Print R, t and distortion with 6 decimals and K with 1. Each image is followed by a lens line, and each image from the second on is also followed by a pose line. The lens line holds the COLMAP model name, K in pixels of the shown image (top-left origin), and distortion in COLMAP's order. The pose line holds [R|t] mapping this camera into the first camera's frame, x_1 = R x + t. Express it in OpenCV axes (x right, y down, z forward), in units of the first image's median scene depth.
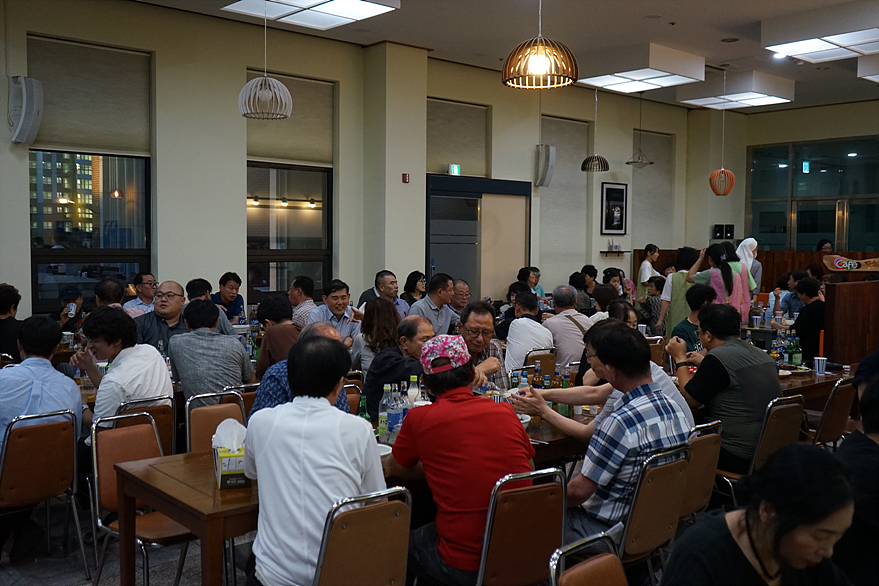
lens RADIAL K [[871.7, 0, 439.5], [0, 871.7, 293.0], [0, 0, 1]] dist [0.016051, 0.014094]
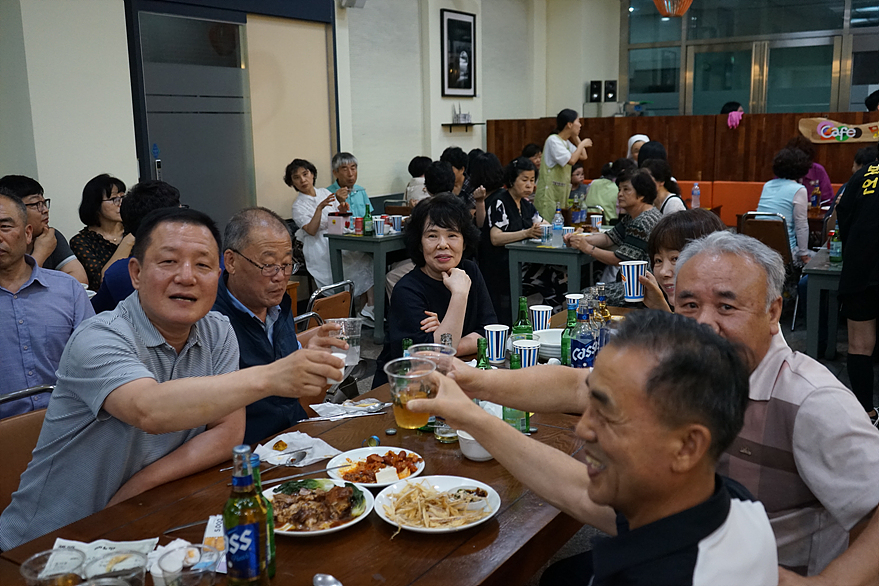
lens RADIAL K [[871.7, 0, 439.5], [0, 871.7, 293.0], [0, 0, 1]] dist [0.016051, 0.014094]
pose [[0.961661, -0.076598, 0.263326, 0.008648], [0.041152, 0.989635, 0.137583, -0.013893], [-0.271135, -0.121471, 0.954846, 0.387090]]
